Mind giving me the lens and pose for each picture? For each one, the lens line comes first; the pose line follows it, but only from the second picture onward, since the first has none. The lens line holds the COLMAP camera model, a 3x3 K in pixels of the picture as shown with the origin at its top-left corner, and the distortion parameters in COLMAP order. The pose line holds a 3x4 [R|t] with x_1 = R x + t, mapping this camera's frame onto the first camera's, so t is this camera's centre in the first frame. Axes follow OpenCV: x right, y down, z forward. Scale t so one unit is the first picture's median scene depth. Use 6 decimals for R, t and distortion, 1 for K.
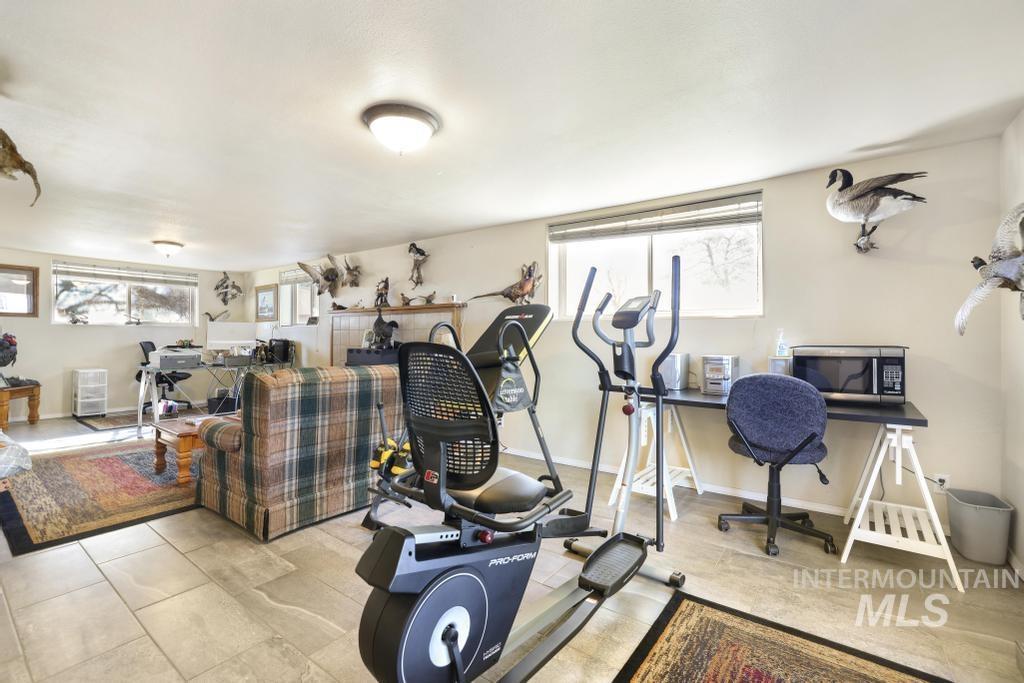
lens RADIAL K [[468.2, 0, 512.0], [0, 468.2, 341.5], [0, 0, 1]] dist [-0.001835, -0.000317]
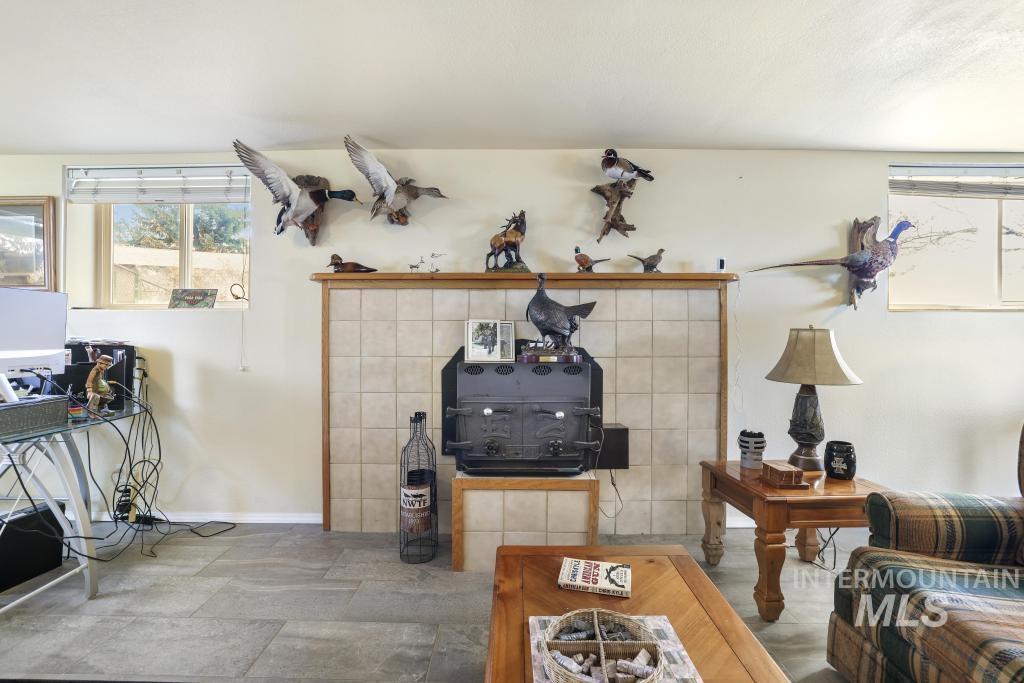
lens RADIAL K [[467.6, 0, 510.5], [0, 467.6, 334.3], [0, 0, 1]] dist [-0.040002, 0.013756]
pose [[0.795659, -0.006938, 0.605705, -0.564086], [0.007279, 0.999972, 0.001893, -0.012177], [-0.605701, 0.002903, 0.795687, 0.627613]]
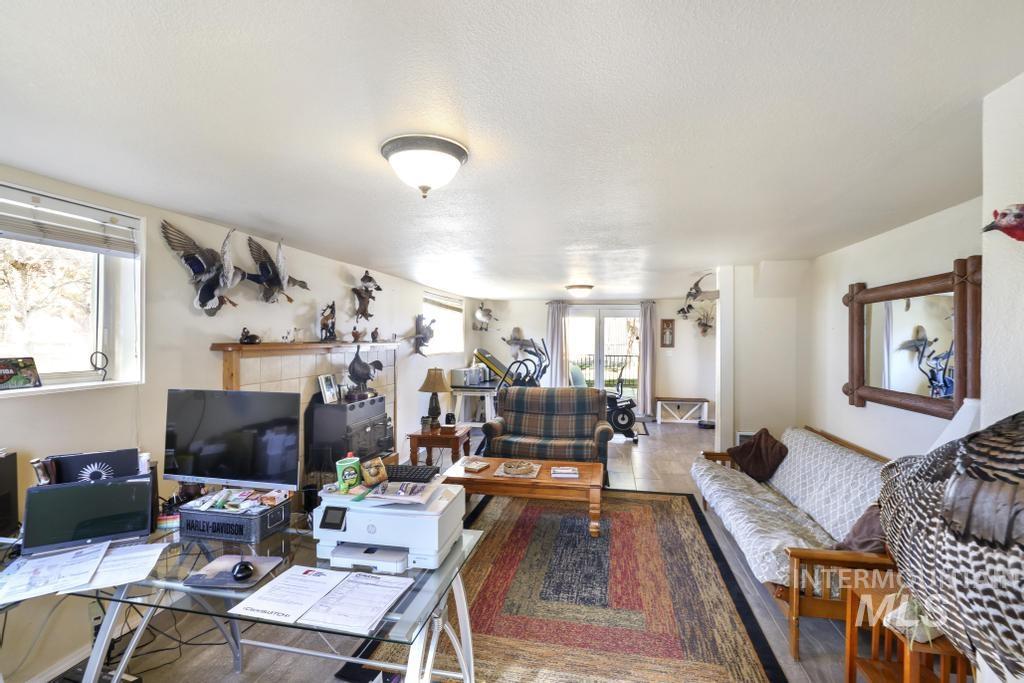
lens RADIAL K [[467.6, 0, 510.5], [0, 467.6, 334.3], [0, 0, 1]] dist [-0.040002, 0.013756]
pose [[-0.440161, -0.000066, 0.897919, -1.043861], [0.006105, 0.999977, 0.003066, -0.085742], [-0.897898, 0.006831, -0.440150, 1.070072]]
